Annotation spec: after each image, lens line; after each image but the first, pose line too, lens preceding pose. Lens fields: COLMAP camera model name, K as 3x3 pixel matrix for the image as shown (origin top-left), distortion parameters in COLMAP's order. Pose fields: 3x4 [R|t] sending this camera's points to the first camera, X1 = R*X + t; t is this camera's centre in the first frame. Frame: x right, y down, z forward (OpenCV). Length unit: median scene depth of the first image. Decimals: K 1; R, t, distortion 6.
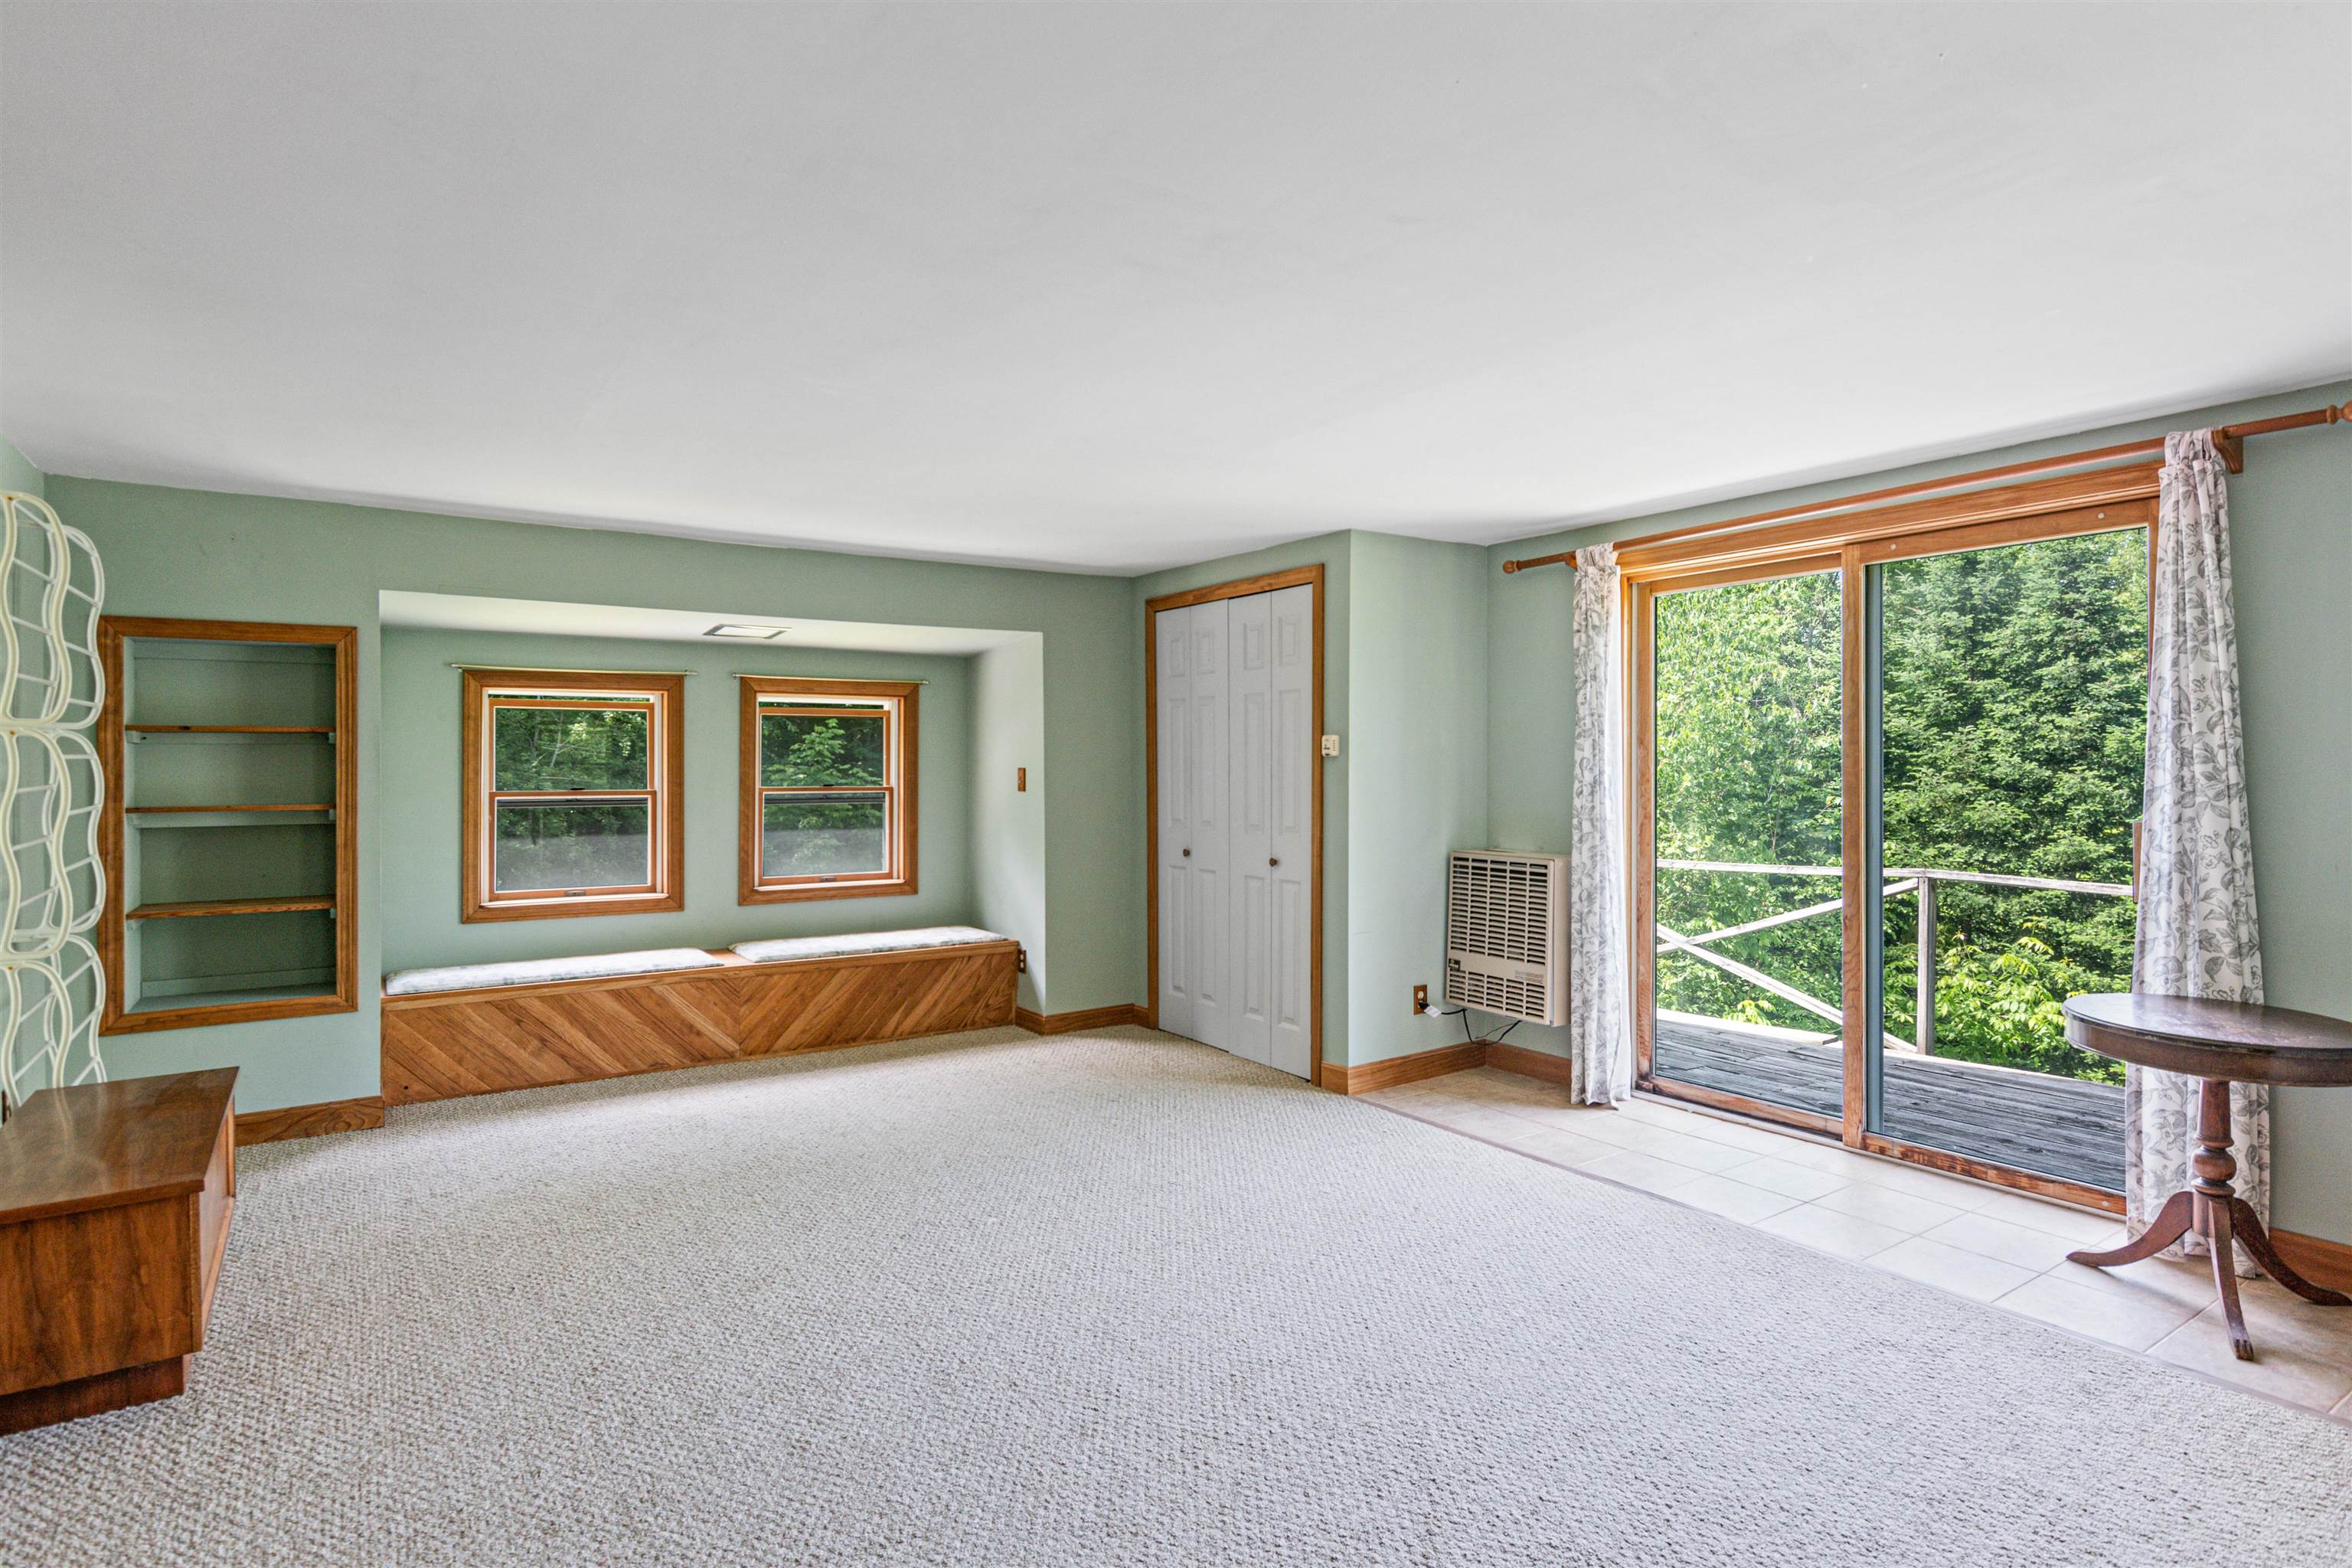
lens RADIAL K [[1209.8, 0, 1186.0], [0, 1209.8, 778.0], [0, 0, 1]] dist [-0.000757, 0.000722]
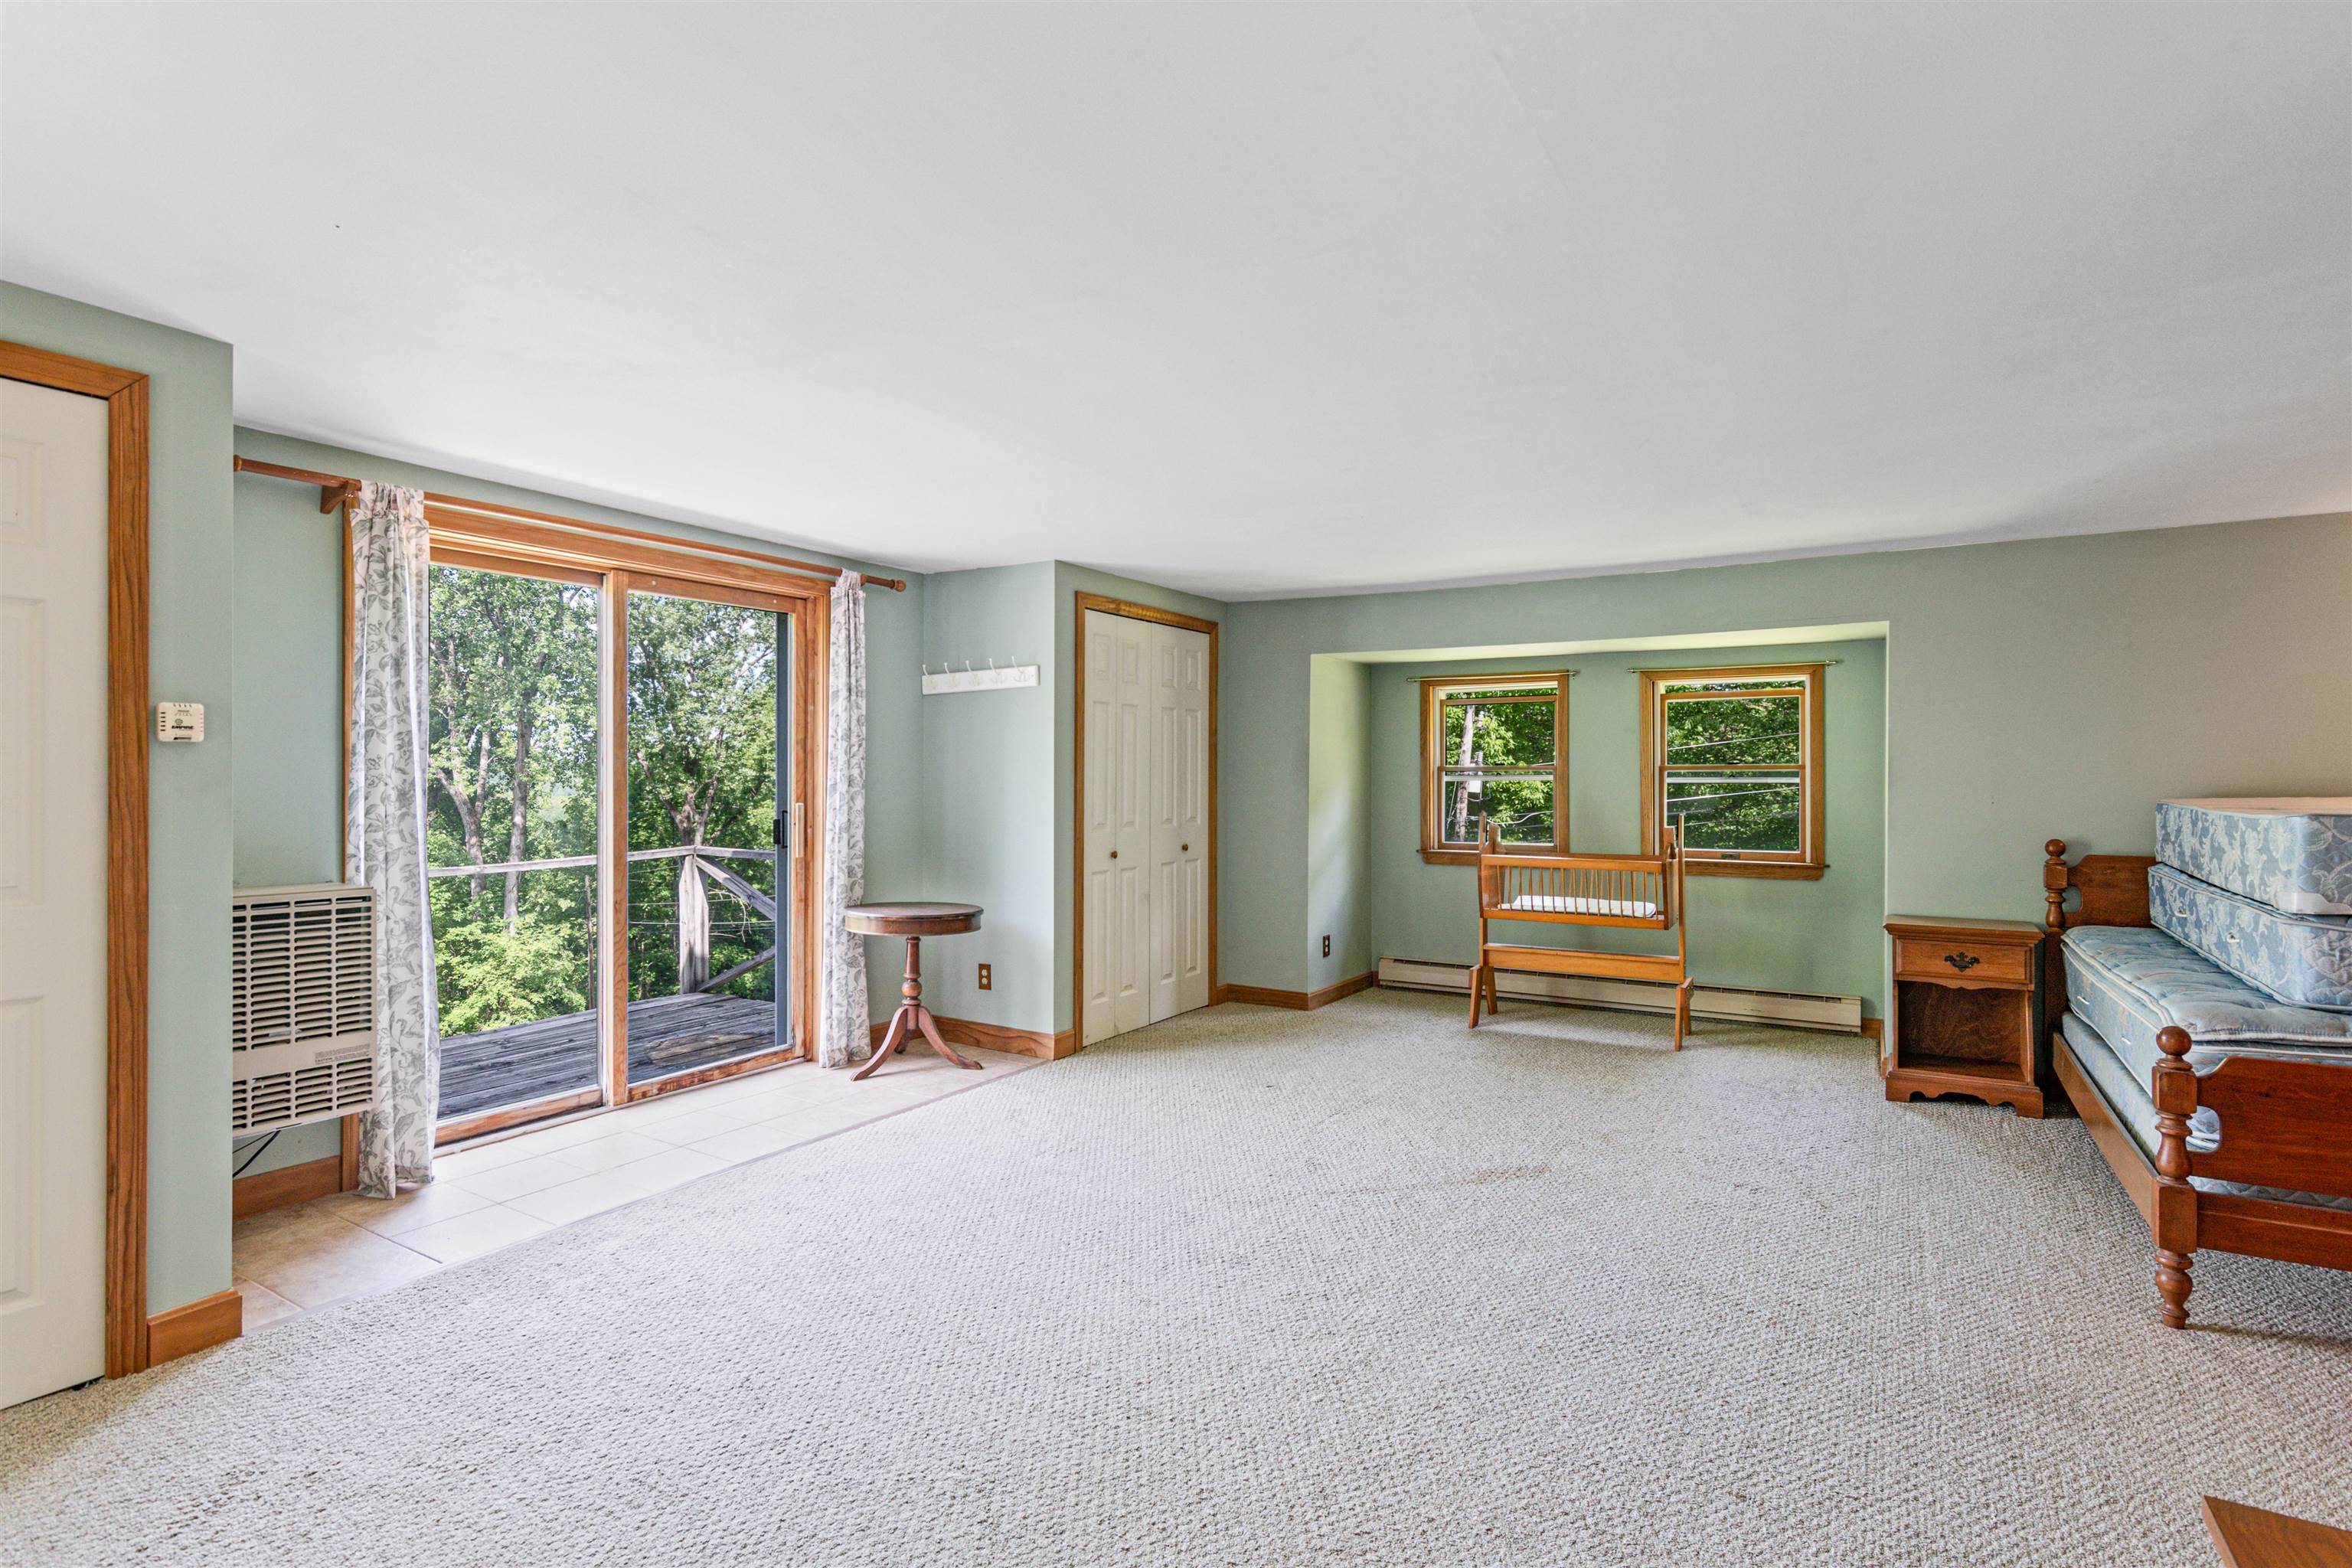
lens RADIAL K [[1177.7, 0, 1184.3], [0, 1177.7, 777.9], [0, 0, 1]] dist [0.005196, -0.001354]
pose [[-0.424296, -0.005233, 0.905508, -0.722489], [-0.000399, 0.999984, 0.005592, -0.006442], [-0.905523, 0.002011, -0.424292, 1.071110]]
